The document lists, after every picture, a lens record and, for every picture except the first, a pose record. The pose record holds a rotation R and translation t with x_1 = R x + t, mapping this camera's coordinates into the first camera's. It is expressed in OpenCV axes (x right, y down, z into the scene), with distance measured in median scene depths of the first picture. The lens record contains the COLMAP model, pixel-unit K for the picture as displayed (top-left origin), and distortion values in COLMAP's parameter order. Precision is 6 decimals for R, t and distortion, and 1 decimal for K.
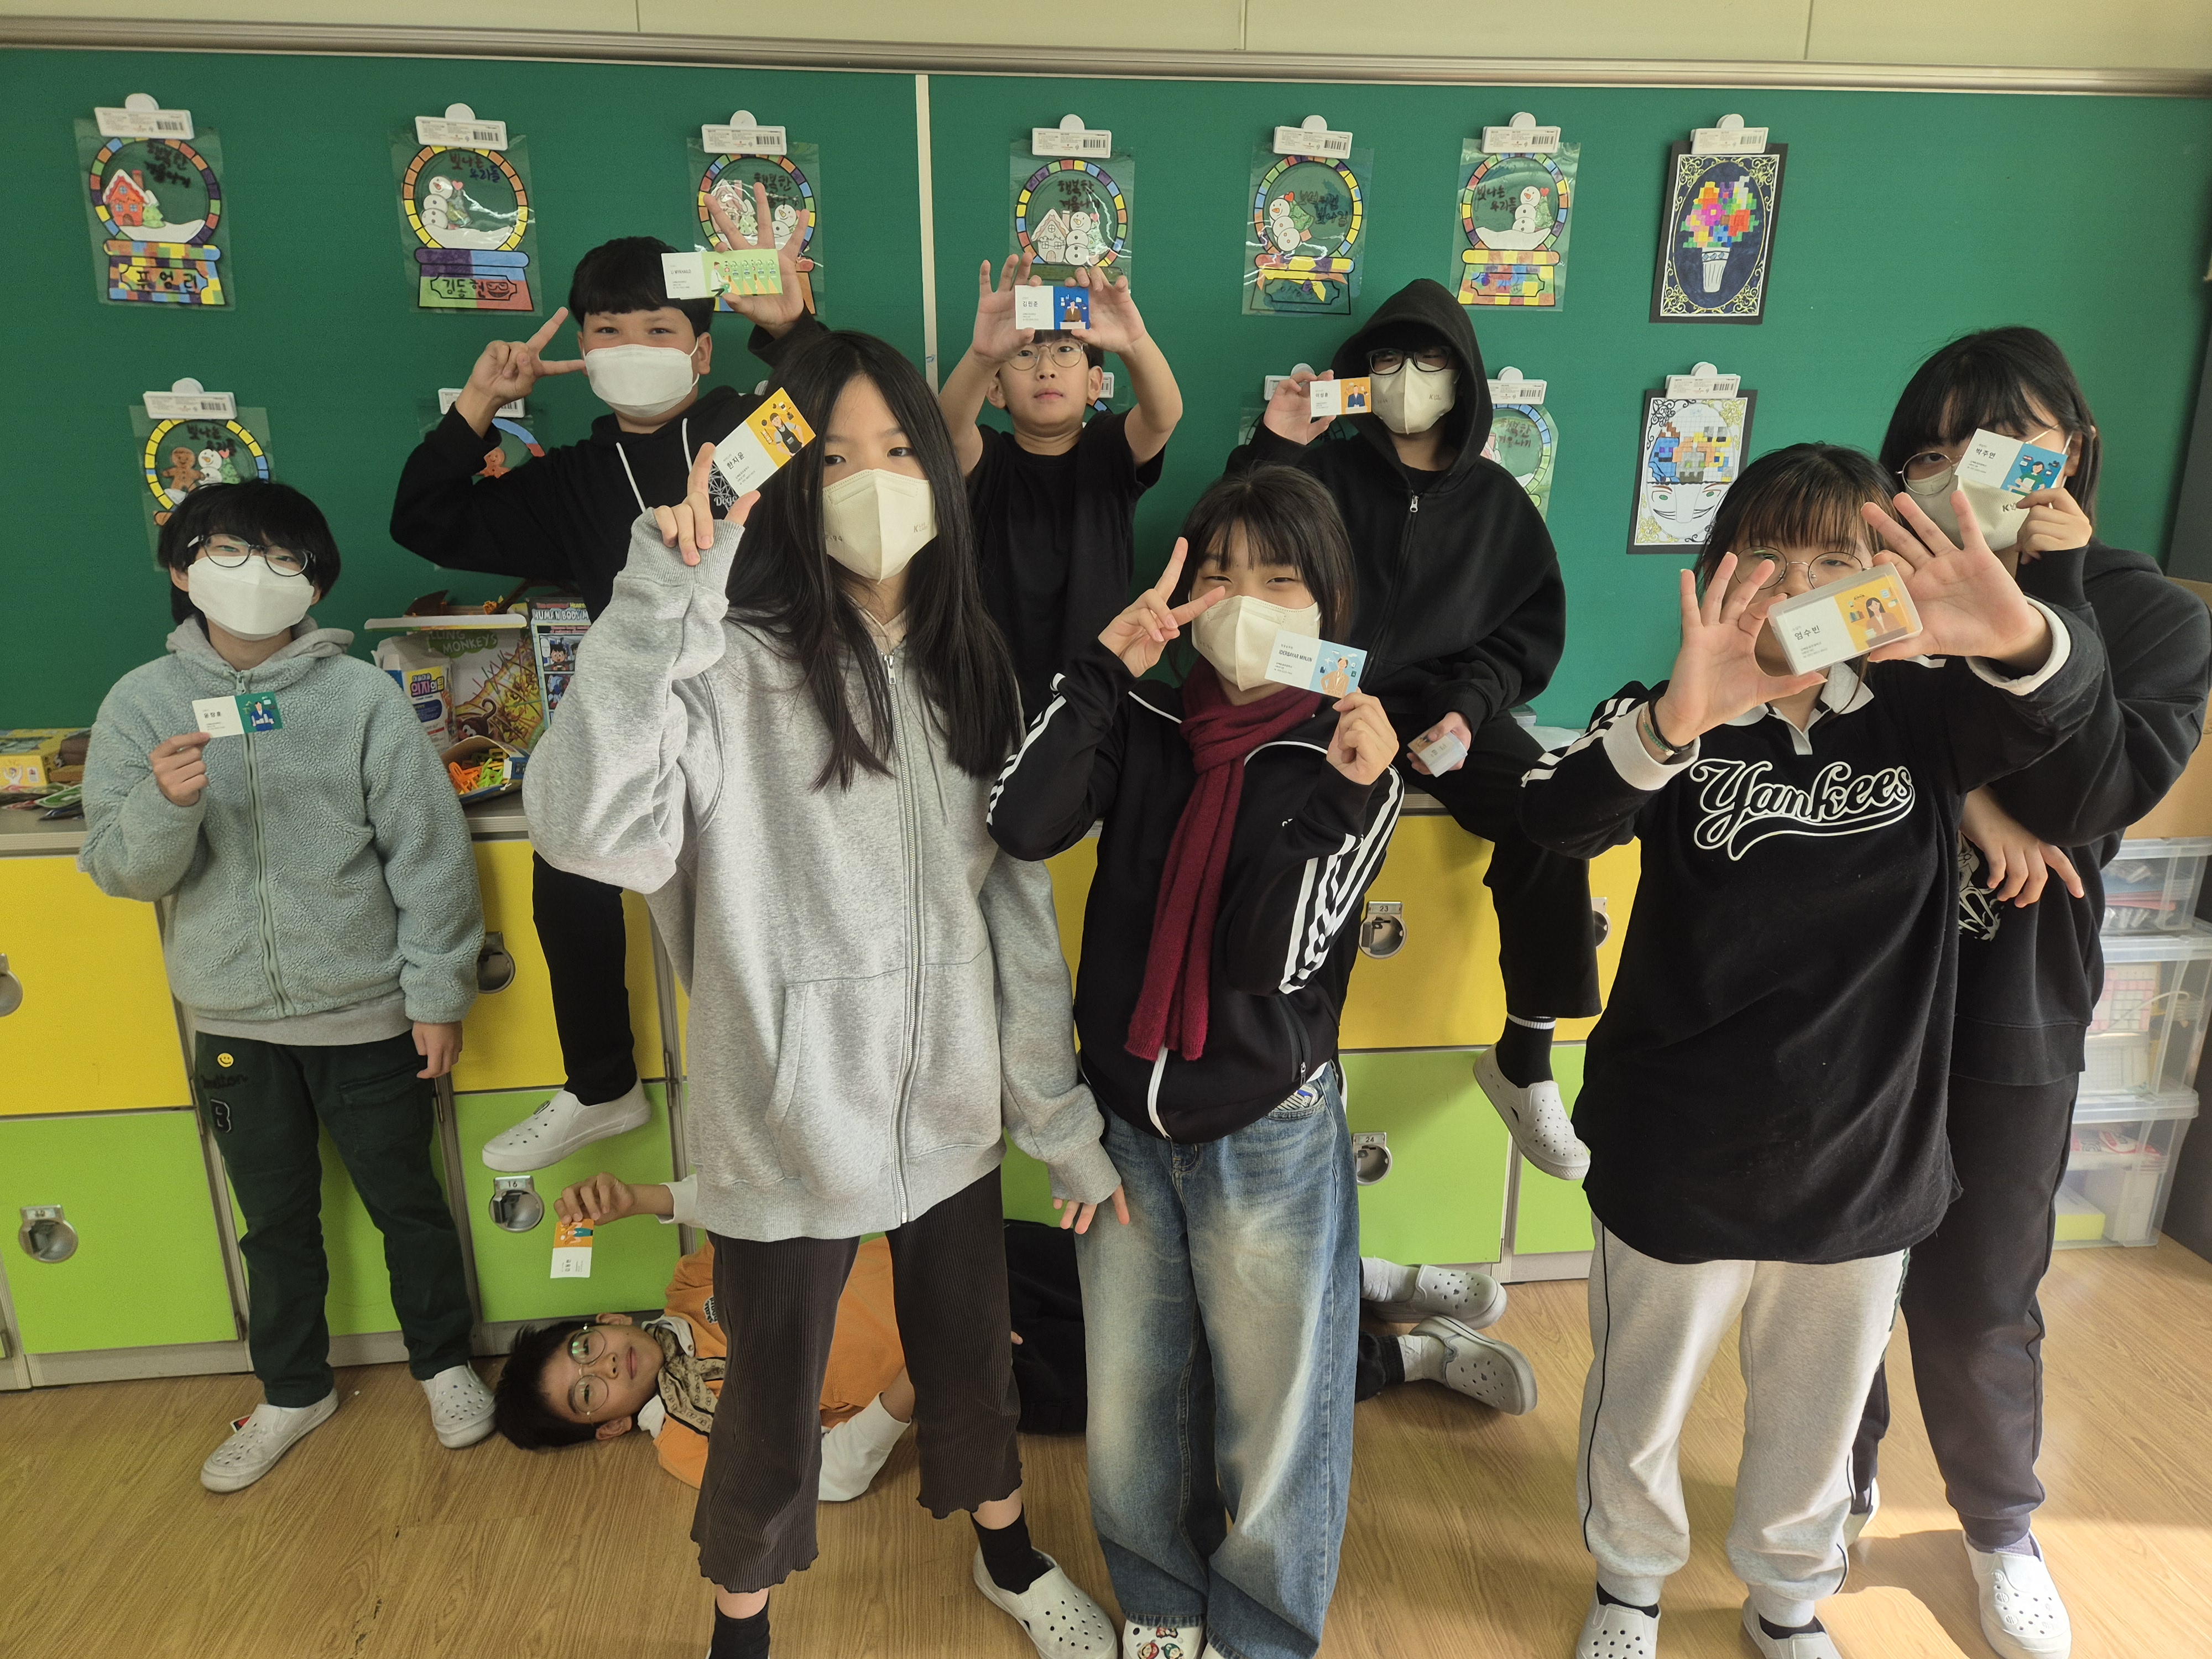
lens RADIAL K [[1471.9, 0, 1102.3], [0, 1471.9, 834.9], [0, 0, 1]] dist [0.021272, -0.003269]
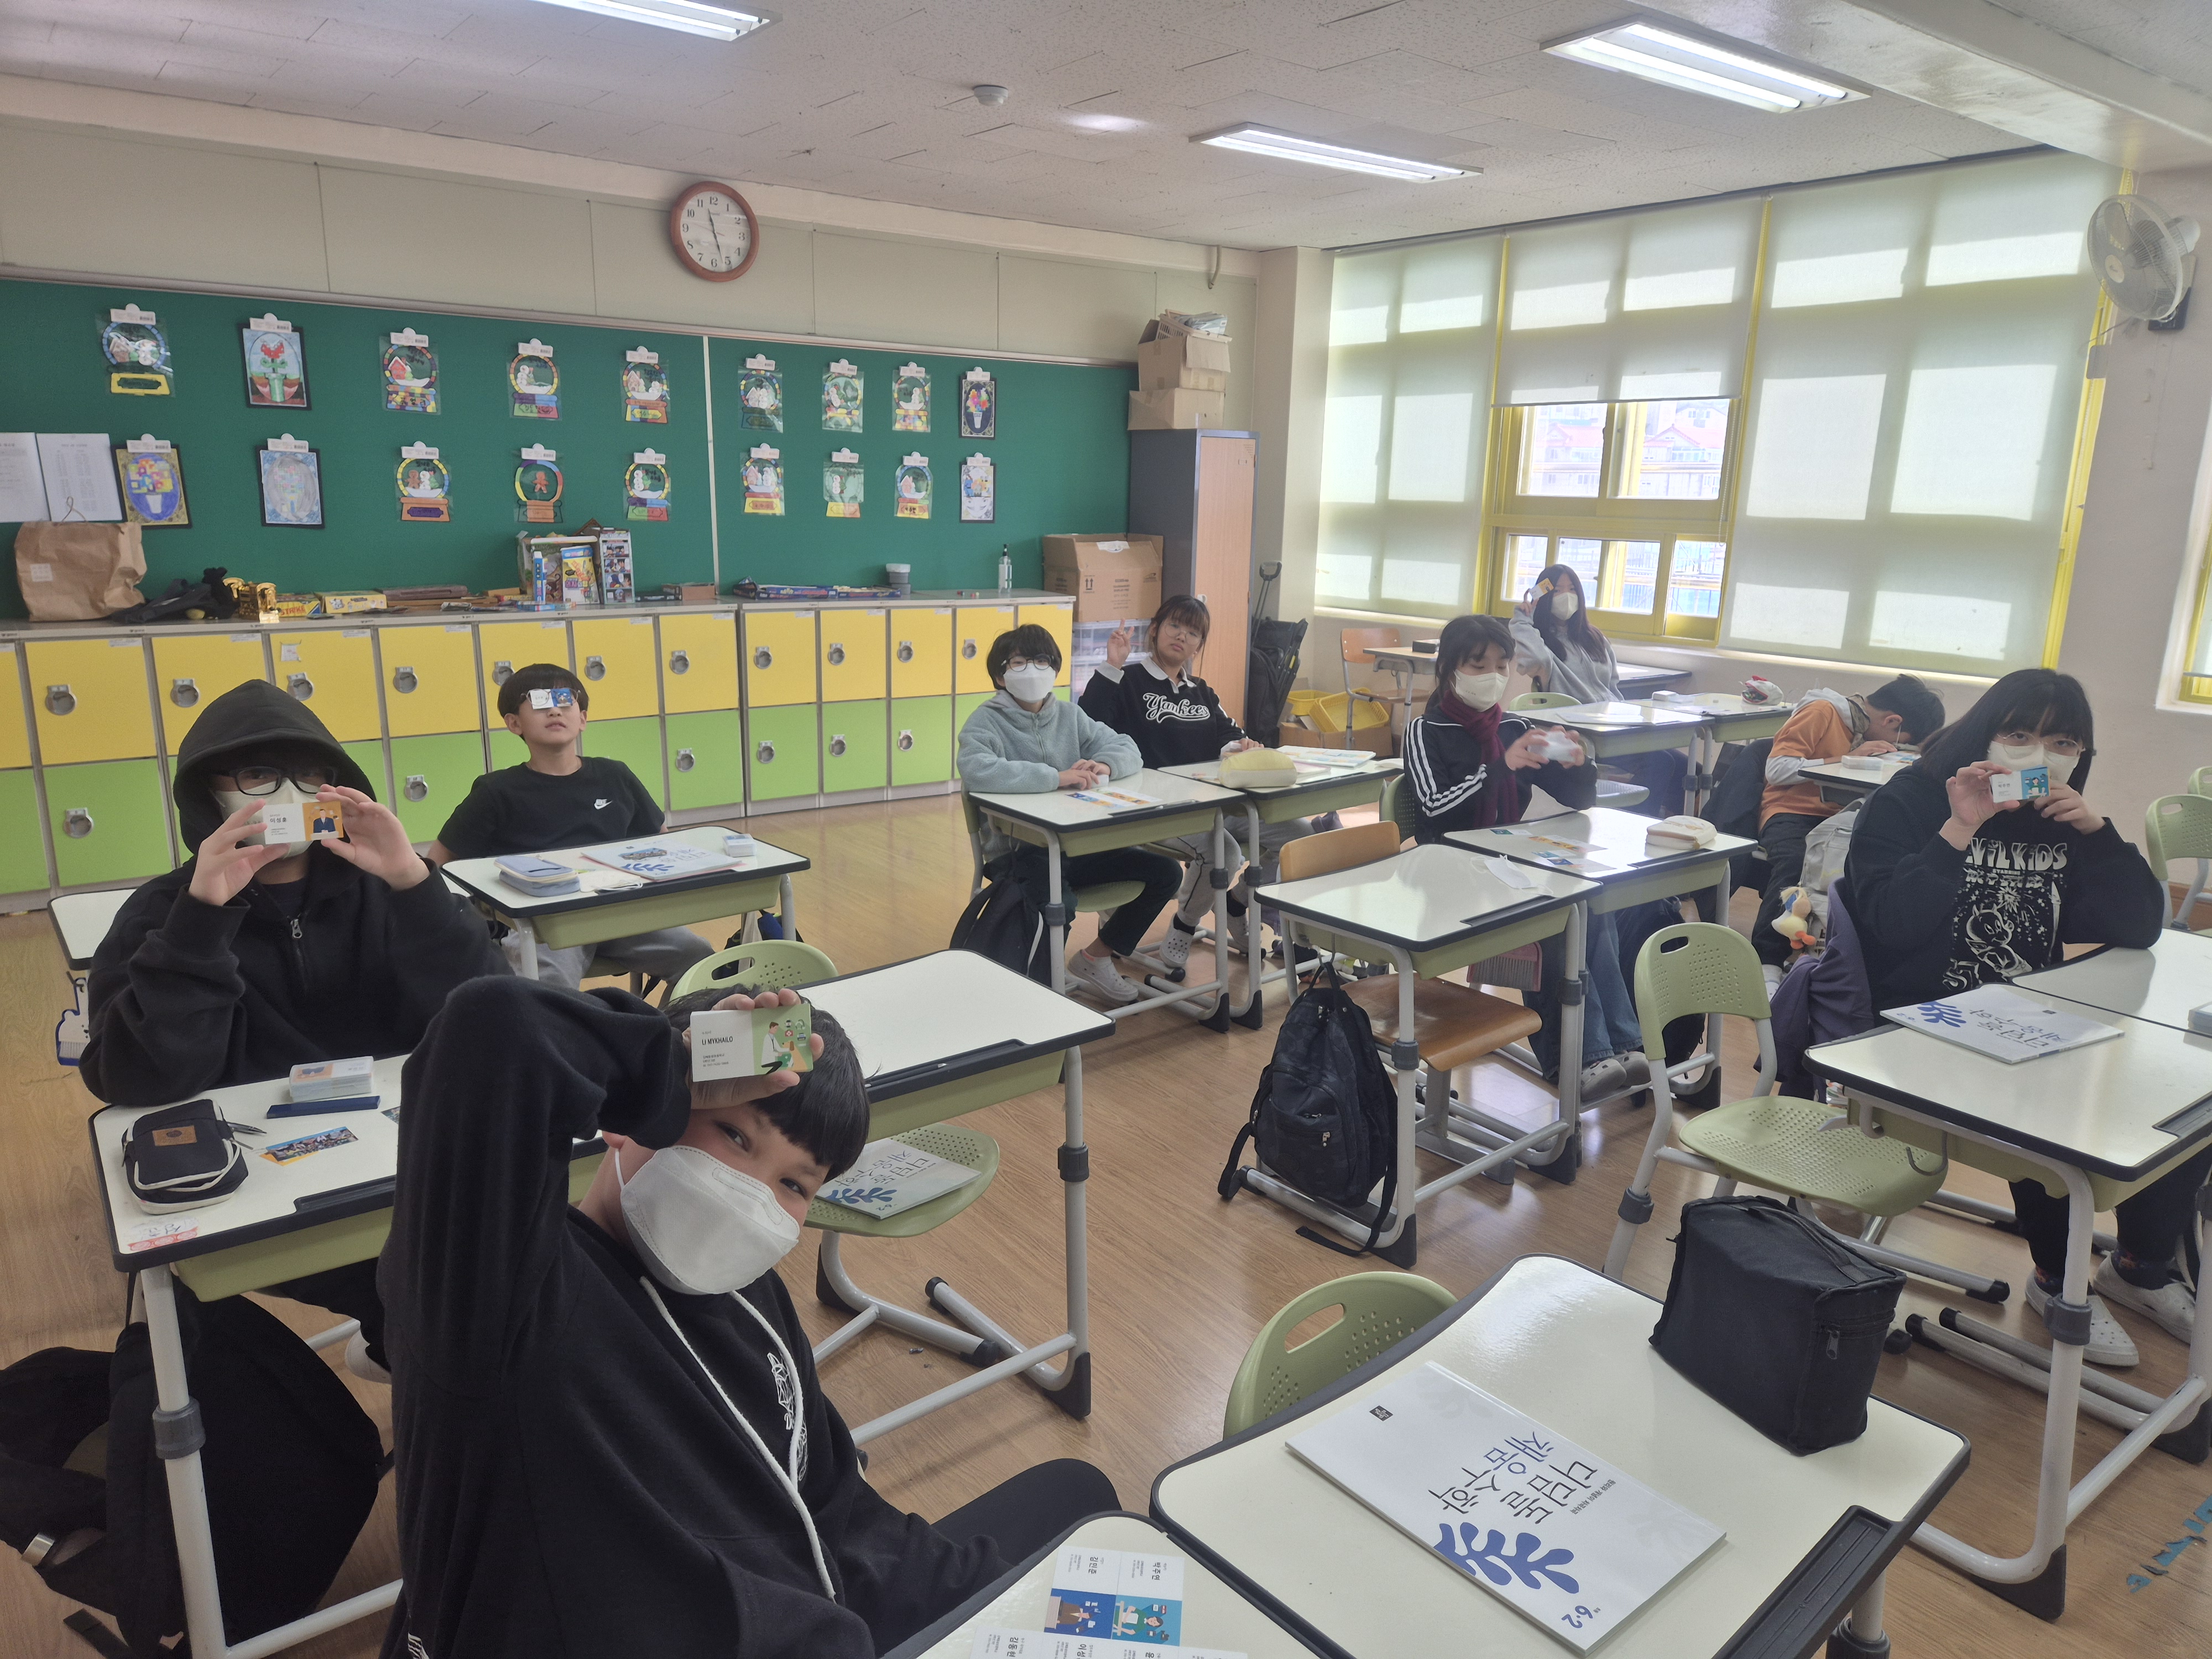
lens RADIAL K [[1471.9, 0, 1107.1], [0, 1471.9, 834.1], [0, 0, 1]] dist [0.021272, -0.003269]
pose [[0.851179, -0.103849, 0.514500, -0.951365], [0.121913, 0.992540, -0.001352, 0.454132], [-0.510521, 0.063875, 0.857490, -1.555057]]
